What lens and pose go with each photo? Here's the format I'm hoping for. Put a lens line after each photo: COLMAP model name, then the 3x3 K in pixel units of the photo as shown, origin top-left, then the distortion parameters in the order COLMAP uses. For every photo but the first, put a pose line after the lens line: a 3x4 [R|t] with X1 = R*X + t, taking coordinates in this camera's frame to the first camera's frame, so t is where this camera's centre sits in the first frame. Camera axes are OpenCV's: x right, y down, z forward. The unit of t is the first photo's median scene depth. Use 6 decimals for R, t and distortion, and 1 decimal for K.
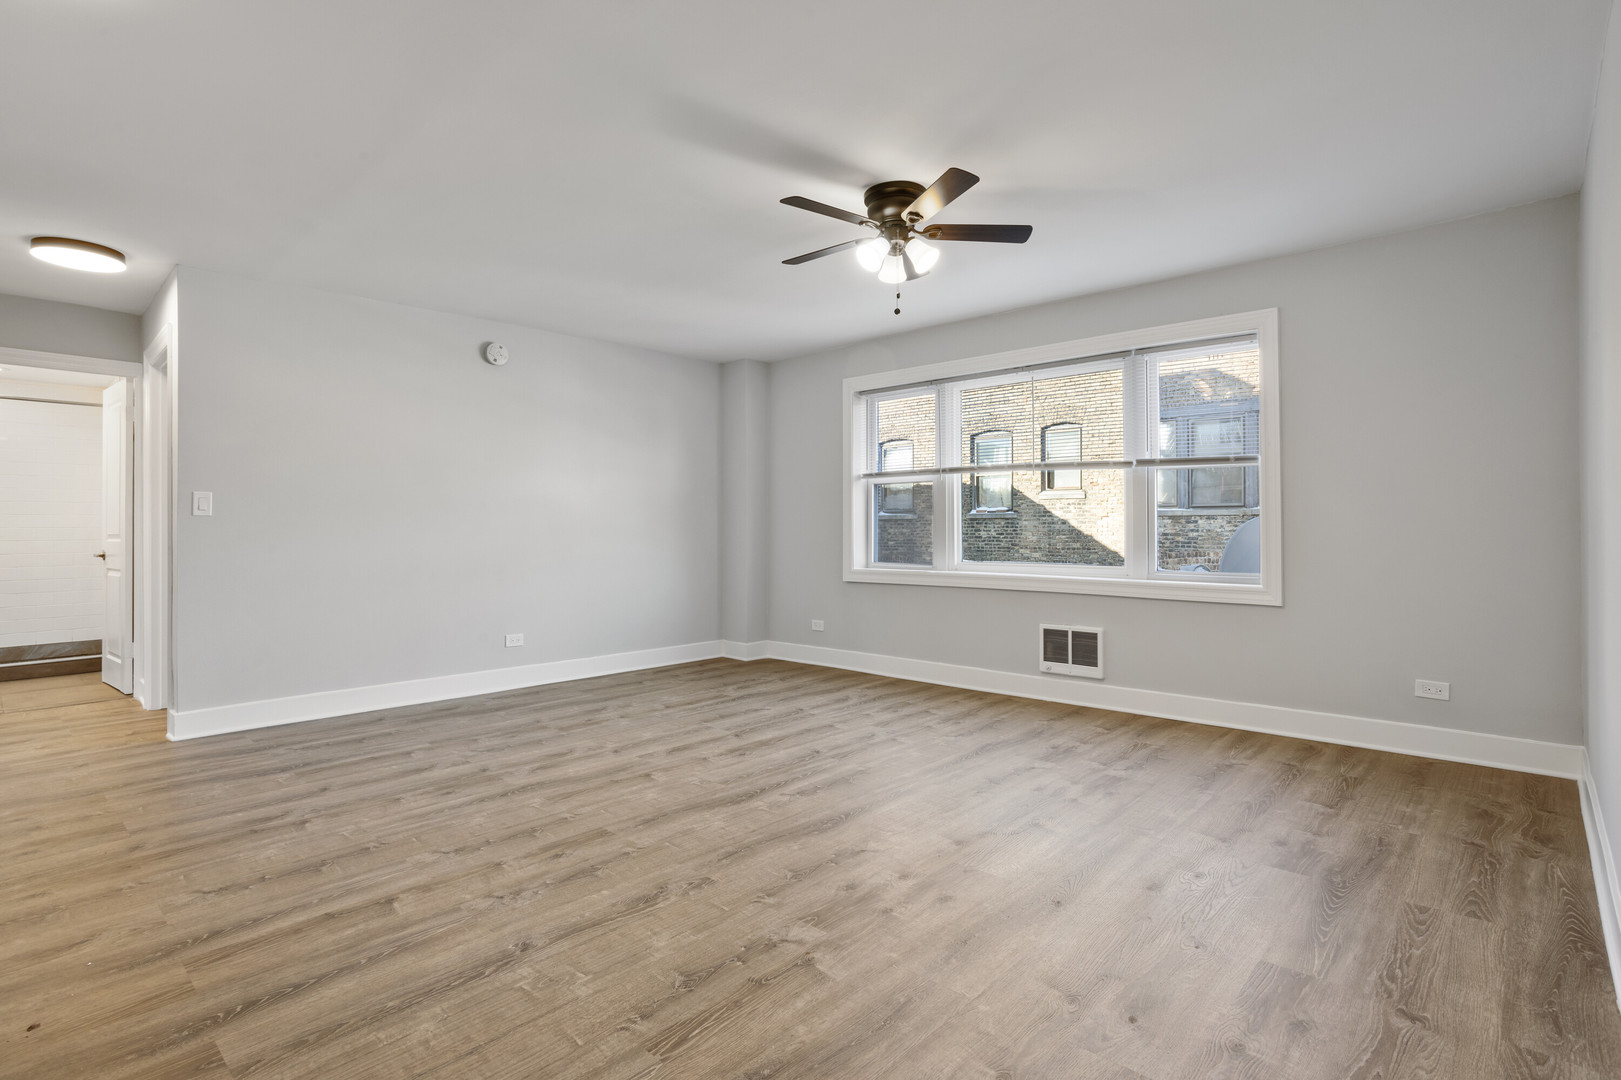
lens RADIAL K [[786.9, 0, 813.9], [0, 786.9, 532.9], [0, 0, 1]] dist [-0.014043, 0.006964]
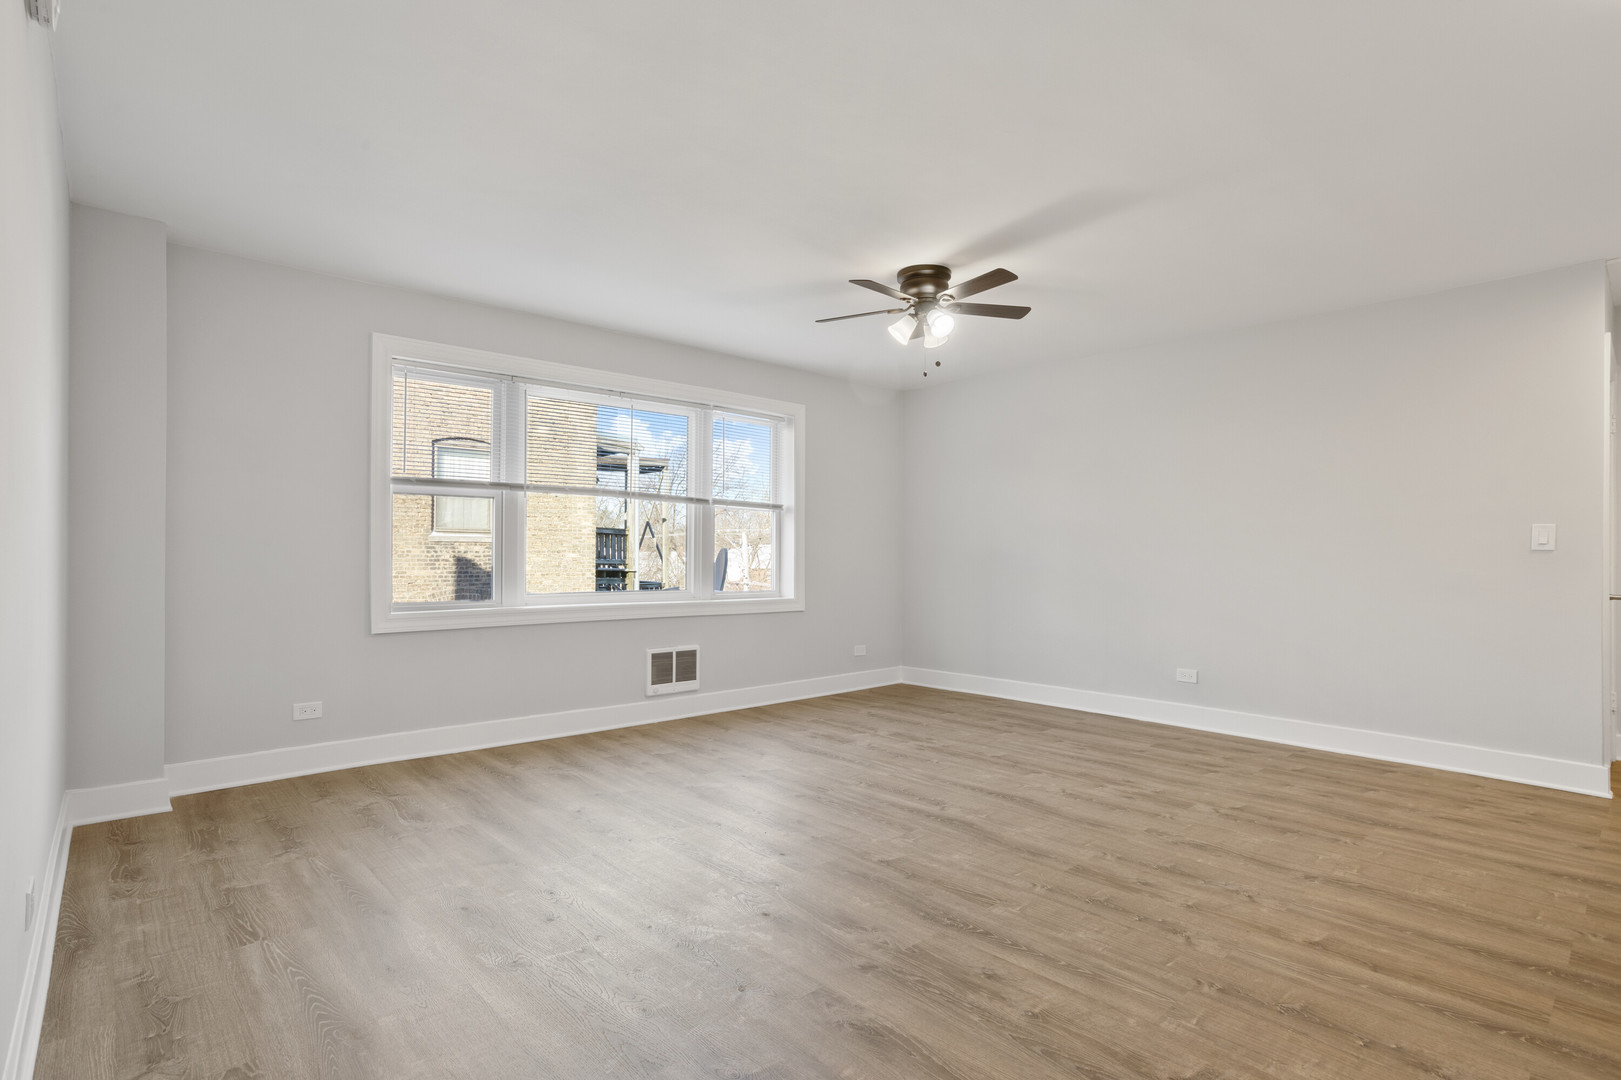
lens RADIAL K [[786.9, 0, 819.3], [0, 786.9, 535.3], [0, 0, 1]] dist [-0.014043, 0.006964]
pose [[0.079255, 0.034089, 0.996271, -1.654739], [0.004398, 0.999393, -0.034546, 0.009789], [-0.996845, 0.007119, 0.079057, 1.626560]]
